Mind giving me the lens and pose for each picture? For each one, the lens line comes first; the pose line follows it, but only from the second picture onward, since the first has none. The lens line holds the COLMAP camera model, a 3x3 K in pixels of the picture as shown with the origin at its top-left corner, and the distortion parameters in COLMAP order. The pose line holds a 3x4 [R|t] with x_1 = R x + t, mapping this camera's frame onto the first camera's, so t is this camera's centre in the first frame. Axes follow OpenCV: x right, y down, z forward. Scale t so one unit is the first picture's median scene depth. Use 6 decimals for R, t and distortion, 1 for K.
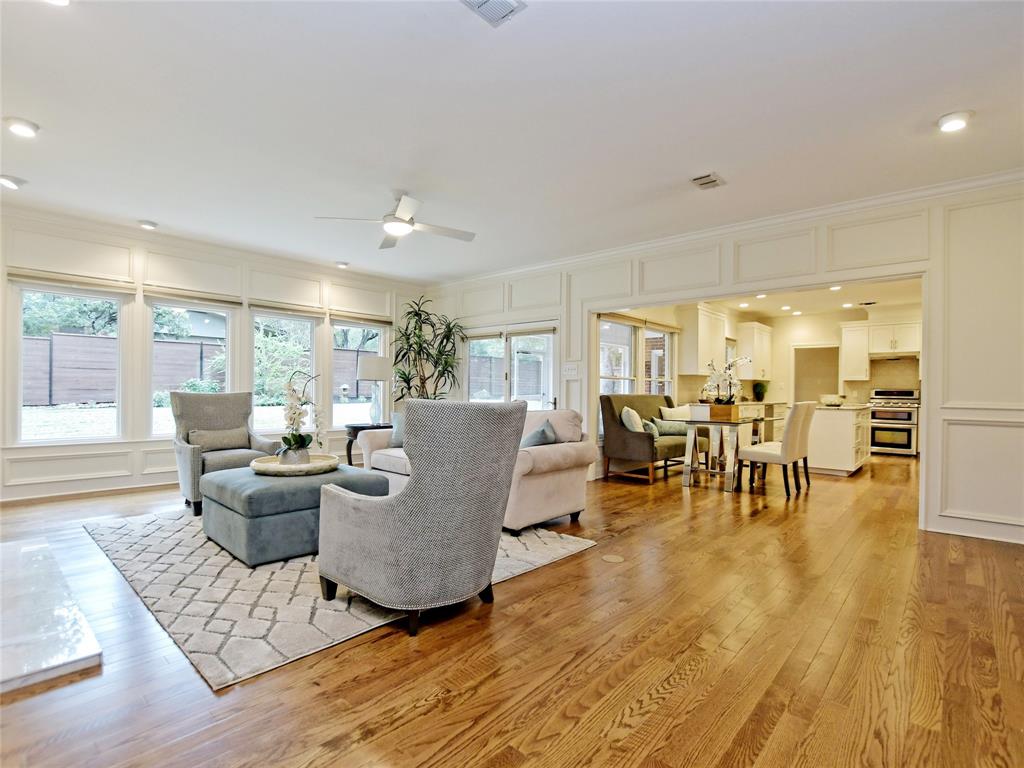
lens RADIAL K [[510.0, 0, 502.5], [0, 510.0, 392.4], [0, 0, 1]] dist [-0.022368, 0.000492]
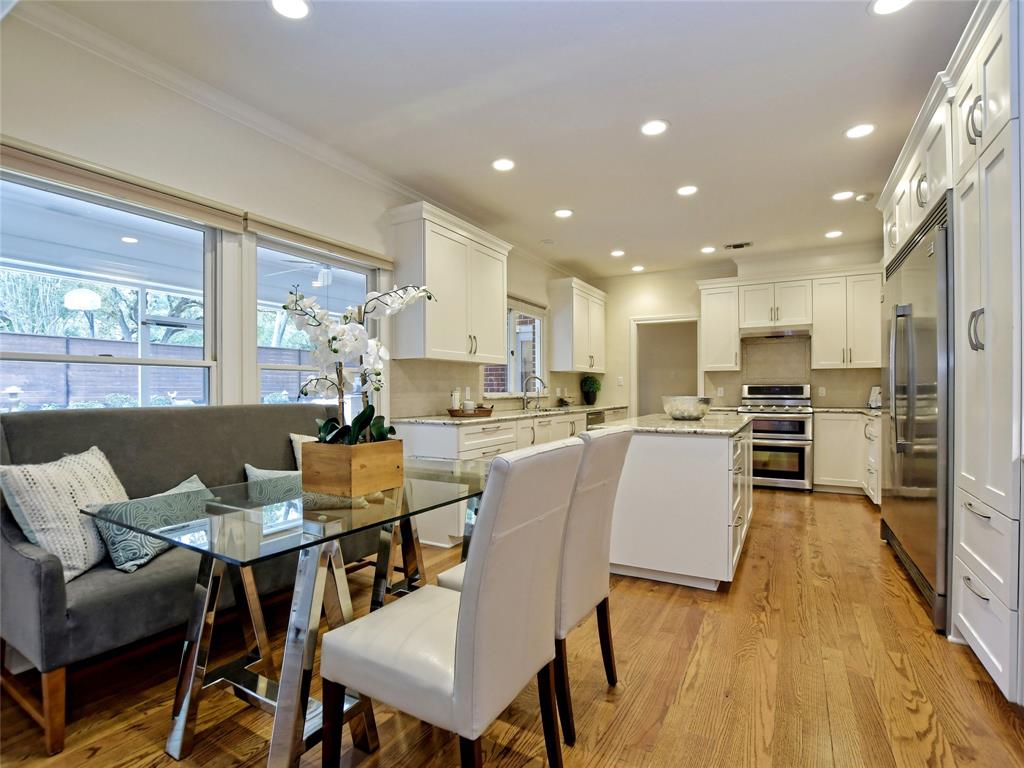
lens RADIAL K [[510.0, 0, 502.5], [0, 510.0, 392.4], [0, 0, 1]] dist [-0.022368, 0.000492]
pose [[0.976055, -0.015605, 0.216961, 0.298205], [0.014852, 0.999877, 0.005099, -0.003872], [-0.217014, -0.001755, 0.976167, 0.445250]]
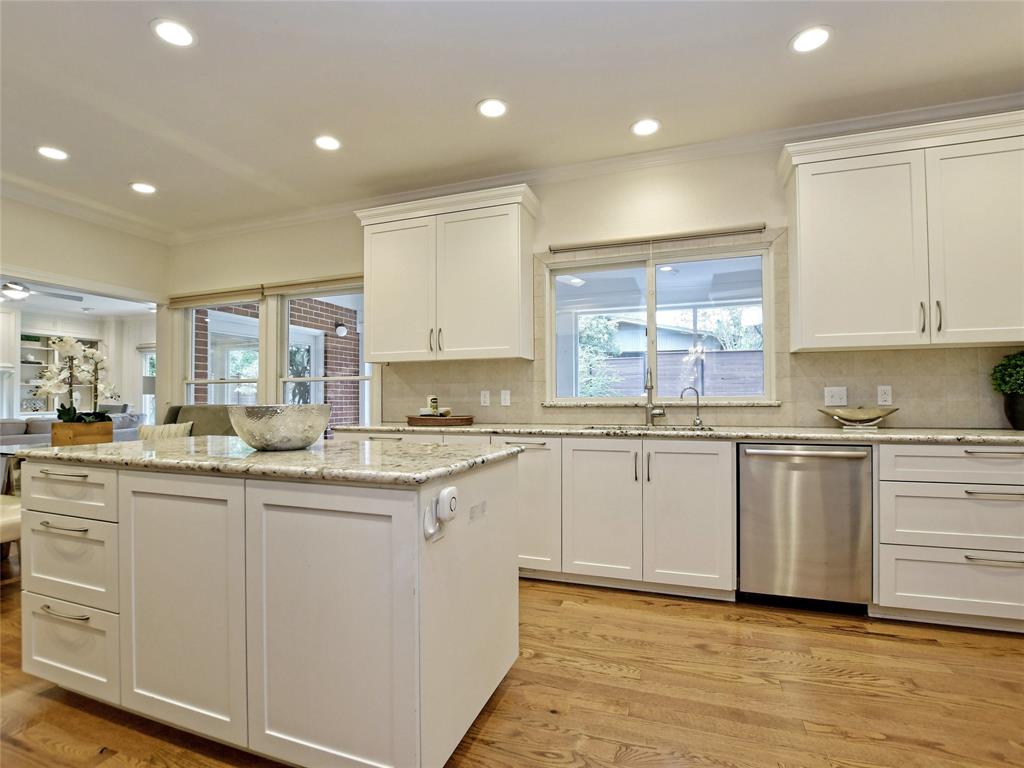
lens RADIAL K [[510.0, 0, 502.5], [0, 510.0, 392.4], [0, 0, 1]] dist [-0.022368, 0.000492]
pose [[0.370873, -0.022726, -0.928406, 0.736908], [0.004337, 0.999732, -0.022740, 0.003082], [0.928674, 0.004407, 0.370872, 0.798687]]
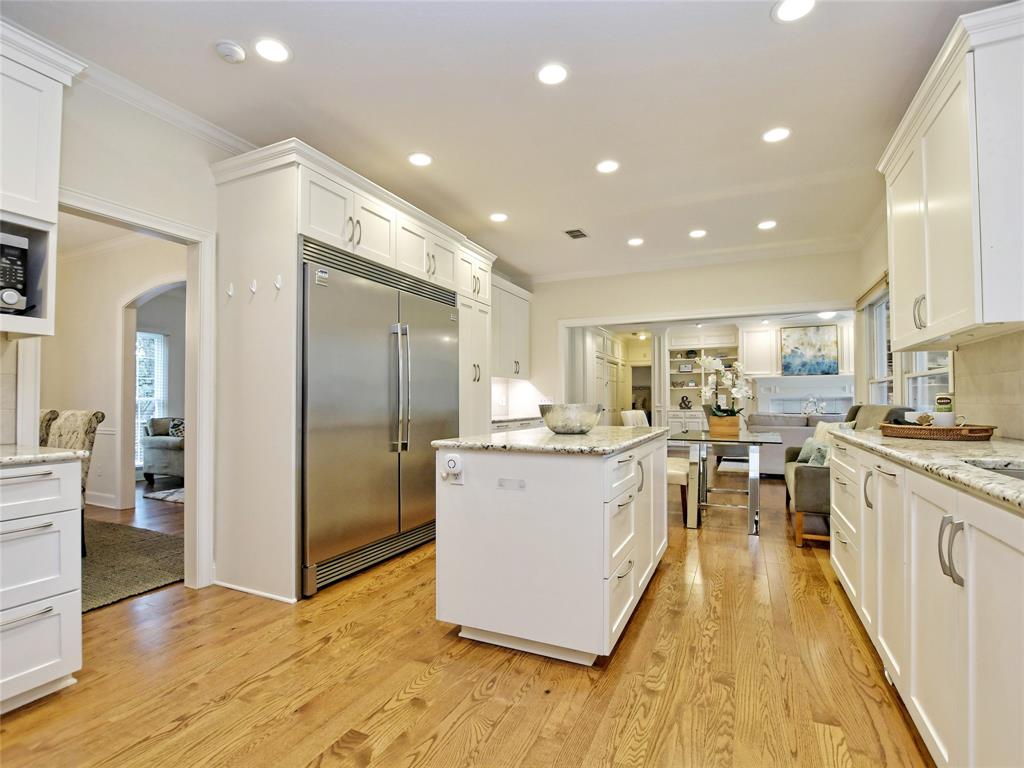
lens RADIAL K [[510.0, 0, 502.5], [0, 510.0, 392.4], [0, 0, 1]] dist [-0.022368, 0.000492]
pose [[-0.959932, -0.013769, -0.279894, 0.642107], [-0.009120, 0.999798, -0.017903, 0.002639], [0.280084, -0.014633, -0.959864, 1.074682]]
